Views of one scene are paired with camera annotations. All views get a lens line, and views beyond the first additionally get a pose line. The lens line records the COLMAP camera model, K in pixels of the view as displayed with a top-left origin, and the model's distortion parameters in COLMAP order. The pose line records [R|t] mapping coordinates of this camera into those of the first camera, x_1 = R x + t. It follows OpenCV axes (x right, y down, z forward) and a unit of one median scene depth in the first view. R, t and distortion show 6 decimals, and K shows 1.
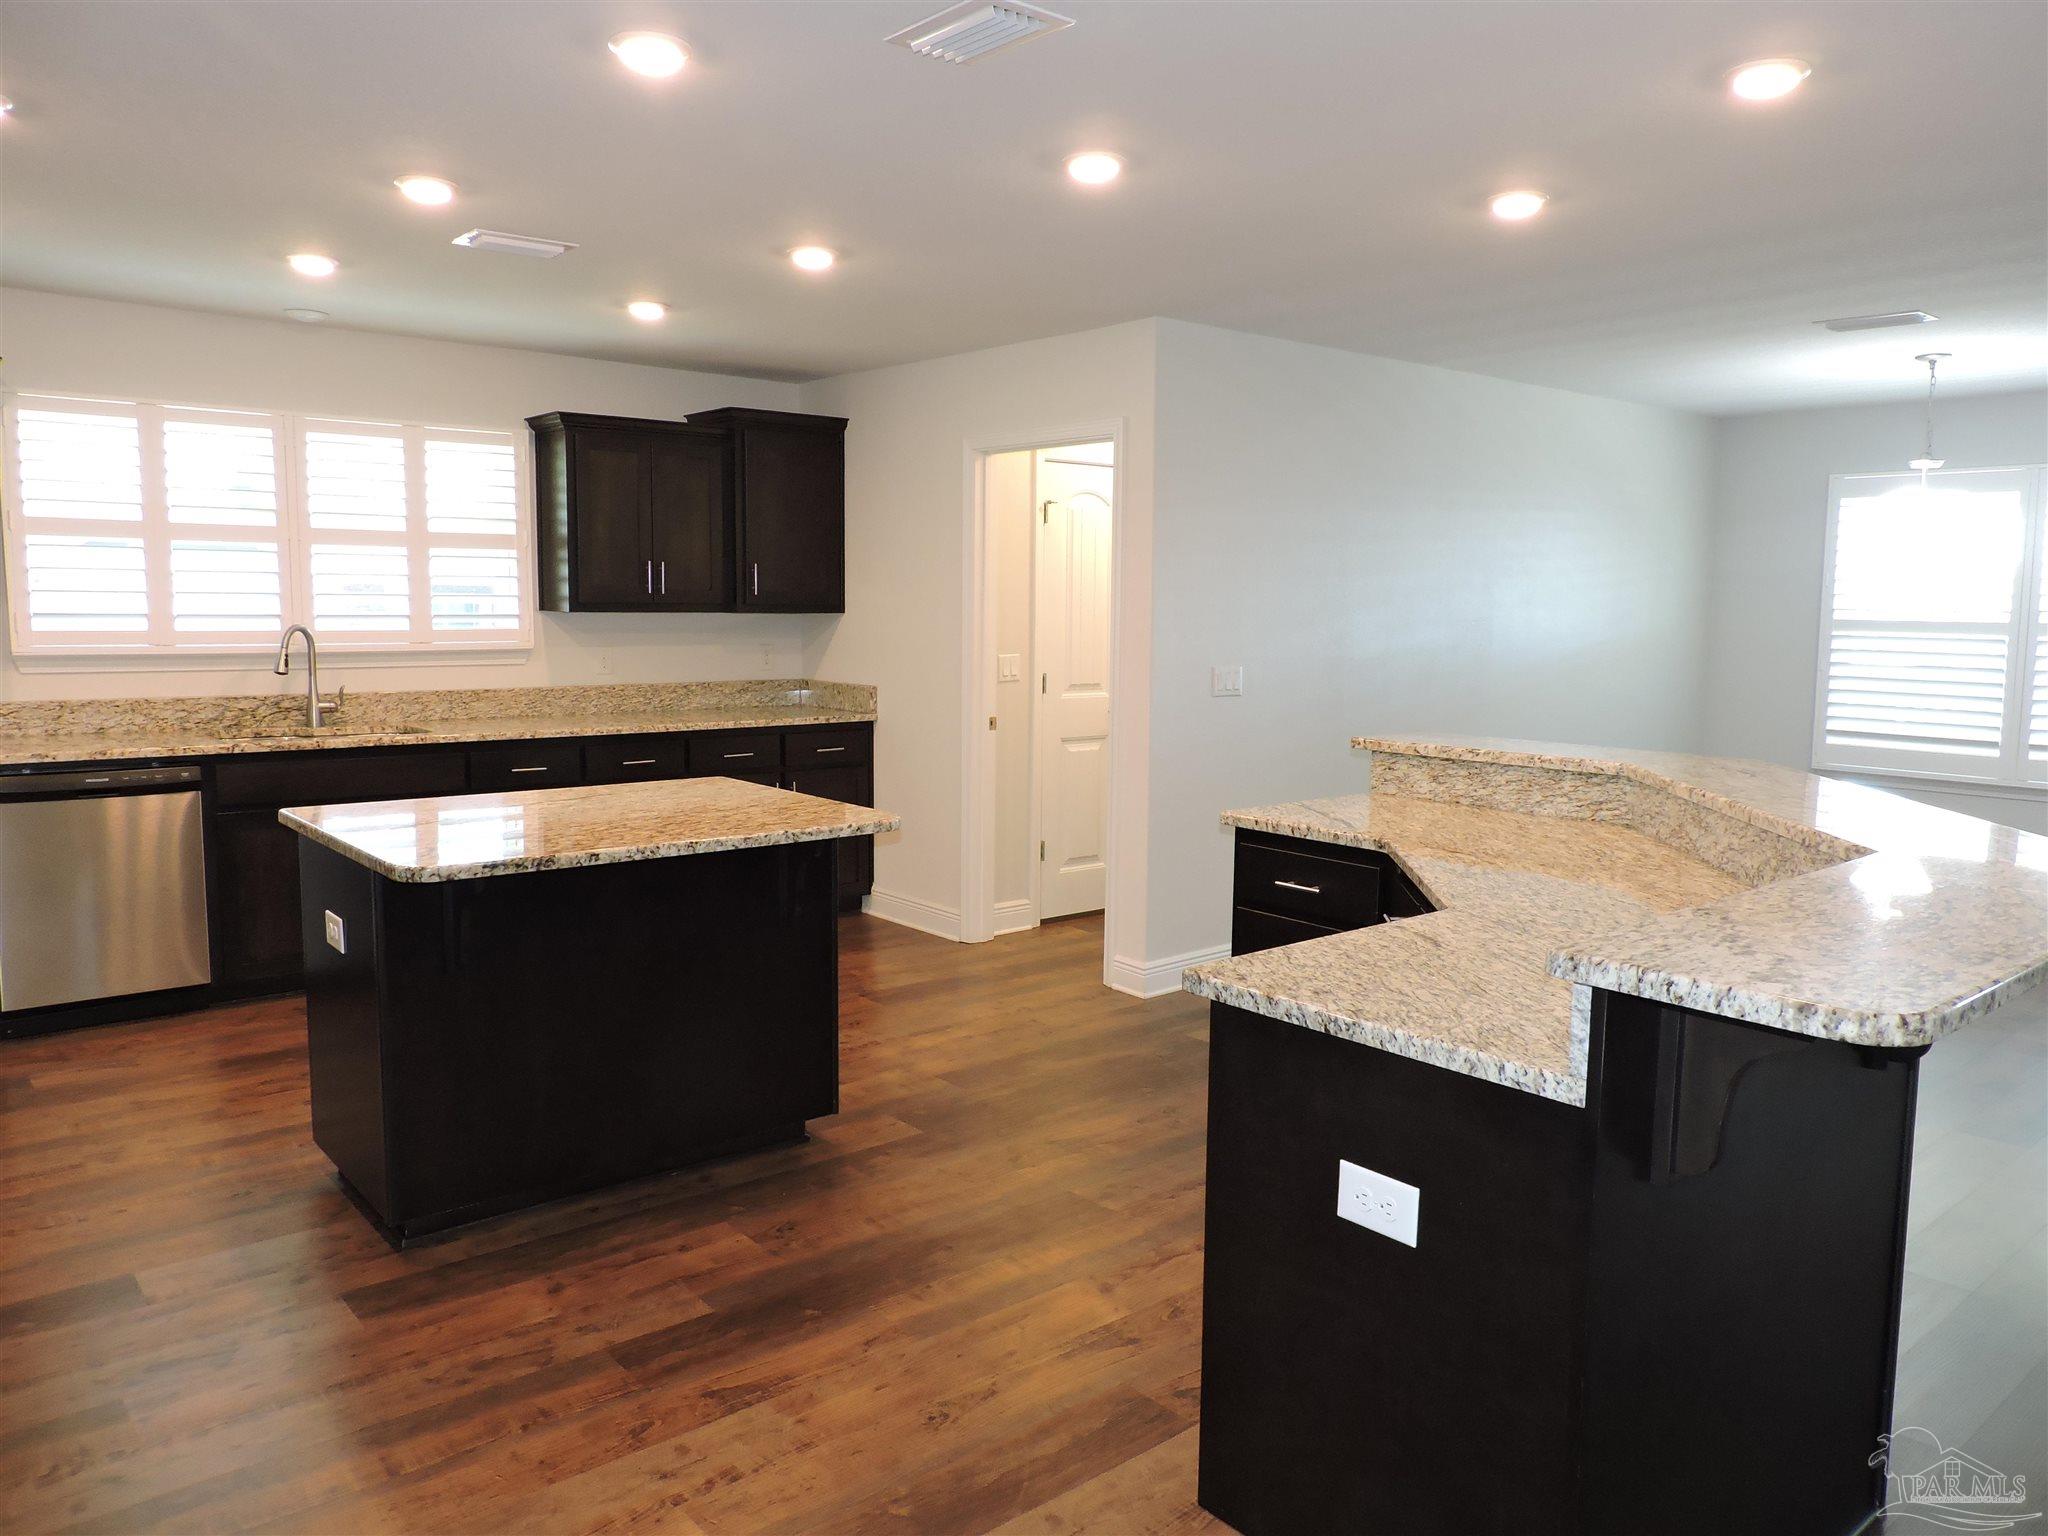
lens RADIAL K [[1446.5, 0, 1032.0], [0, 1446.5, 770.8], [0, 0, 1]] dist [-0.022403, 0.006613]
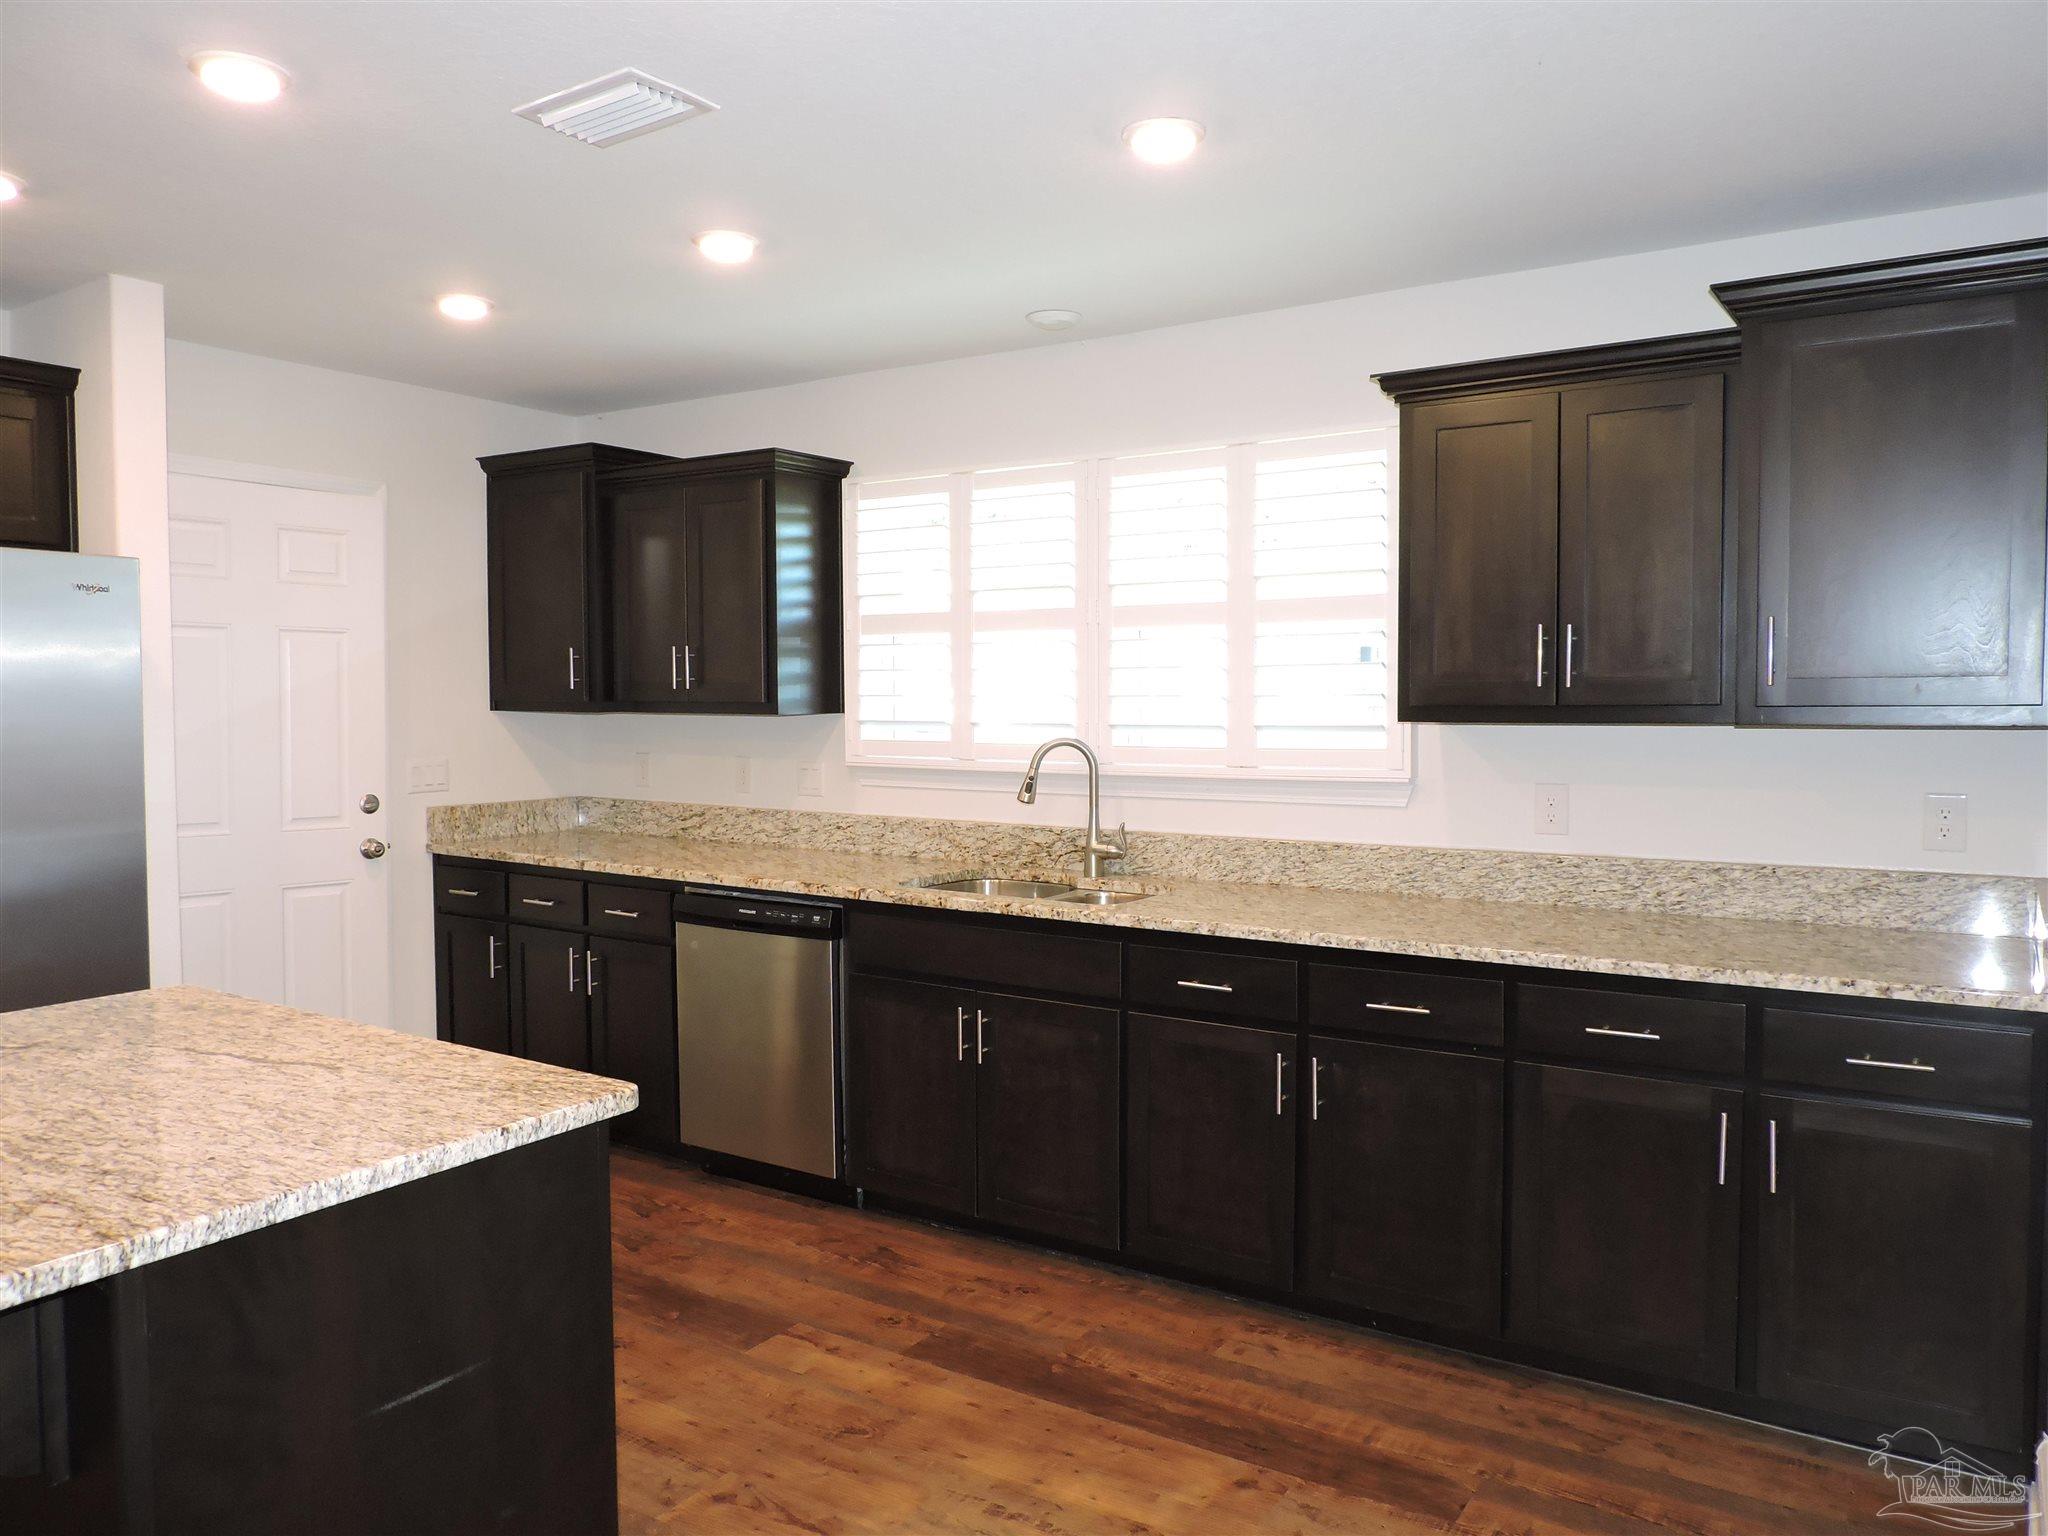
lens RADIAL K [[1446.5, 0, 1030.7], [0, 1446.5, 780.1], [0, 0, 1]] dist [-0.022403, 0.006613]
pose [[0.294460, 0.043668, -0.954666, 0.194310], [-0.104267, 0.994460, 0.013328, -0.085529], [0.949959, 0.095615, 0.297382, 0.746878]]
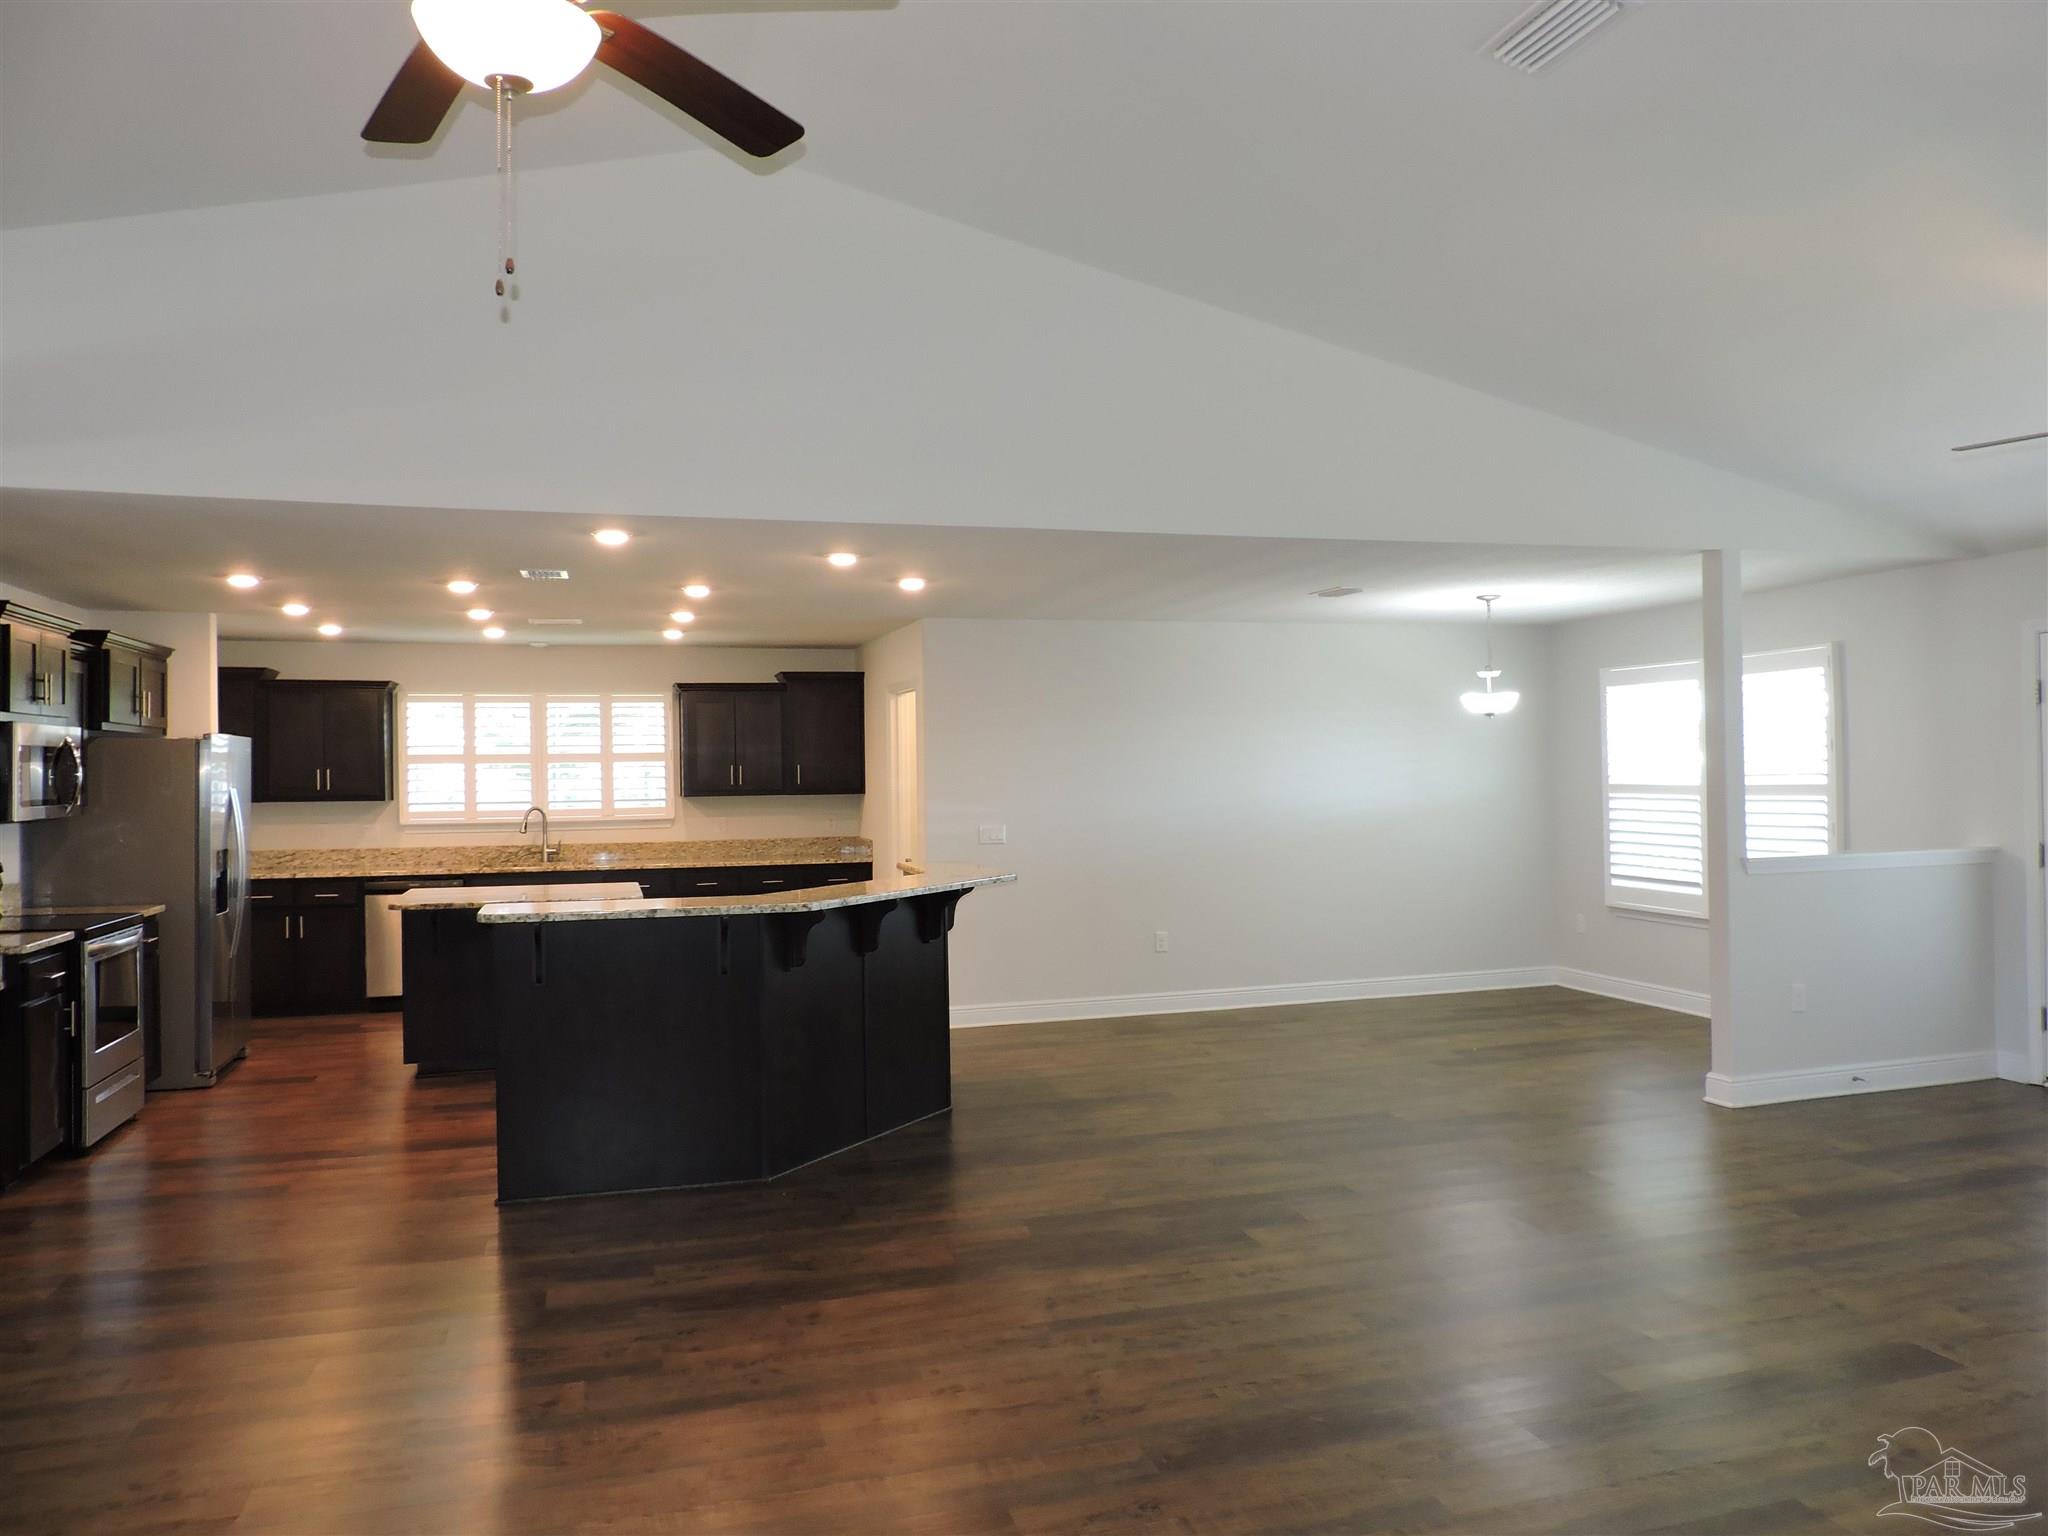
lens RADIAL K [[1446.5, 0, 1029.8], [0, 1446.5, 779.2], [0, 0, 1]] dist [-0.022403, 0.006613]
pose [[0.916650, -0.020942, -0.399143, 0.796910], [-0.022809, 0.994258, -0.104547, 0.041903], [0.399040, 0.104936, 0.910909, -0.431337]]
